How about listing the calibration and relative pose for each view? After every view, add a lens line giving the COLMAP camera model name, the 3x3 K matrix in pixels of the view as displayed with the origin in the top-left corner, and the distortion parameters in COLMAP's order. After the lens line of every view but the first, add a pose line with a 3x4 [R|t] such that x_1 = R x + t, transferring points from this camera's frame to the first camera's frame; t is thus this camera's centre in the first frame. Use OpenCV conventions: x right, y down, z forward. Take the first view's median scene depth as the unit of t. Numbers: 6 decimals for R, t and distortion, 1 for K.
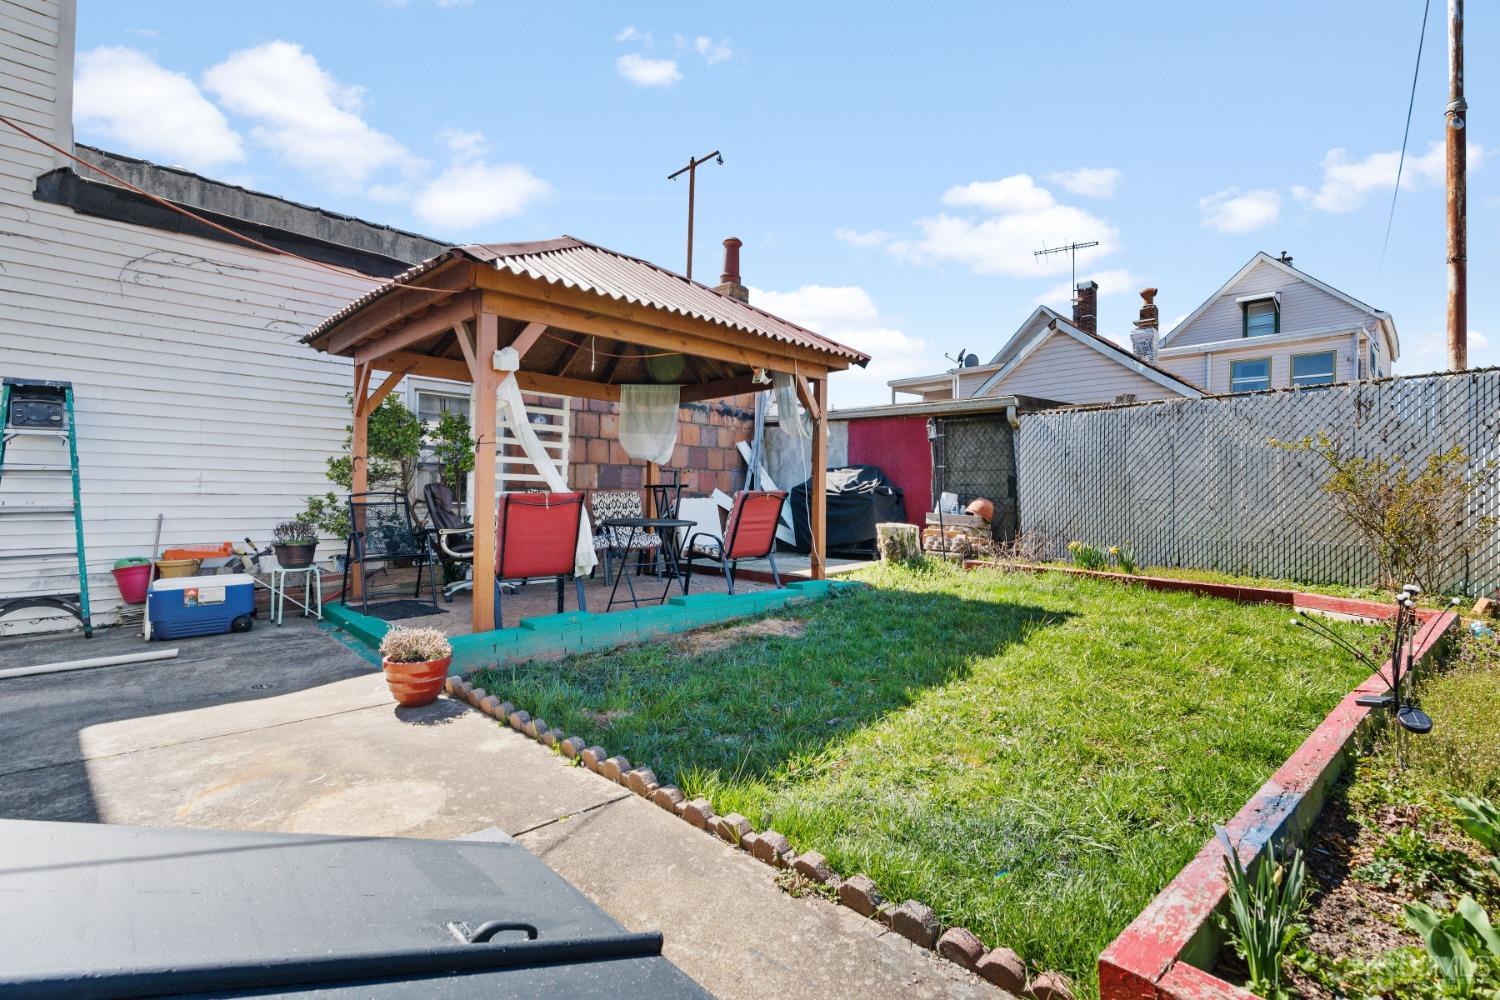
lens RADIAL K [[680.1, 0, 750.0], [0, 680.1, 500.0], [0, 0, 1]] dist [-0.000663, -0.000018]
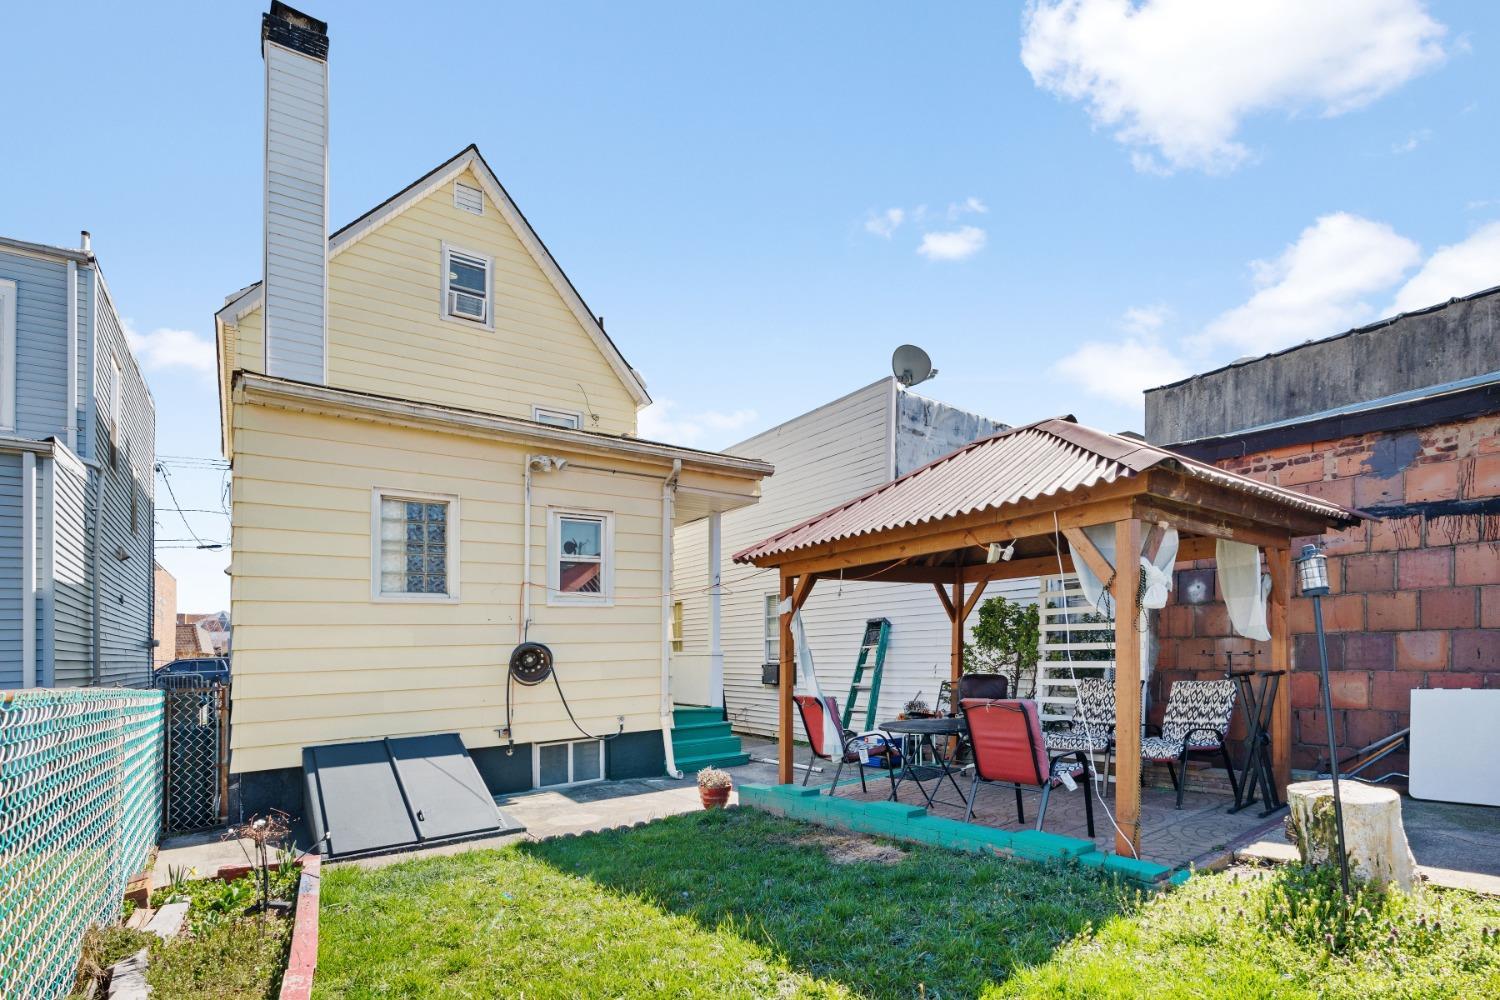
lens RADIAL K [[680.1, 0, 750.0], [0, 680.1, 500.0], [0, 0, 1]] dist [-0.000663, -0.000018]
pose [[-0.155091, -0.220018, -0.963088, 0.296322], [0.015045, 0.974245, -0.224989, -0.022707], [0.987786, -0.049383, -0.147787, 0.337436]]
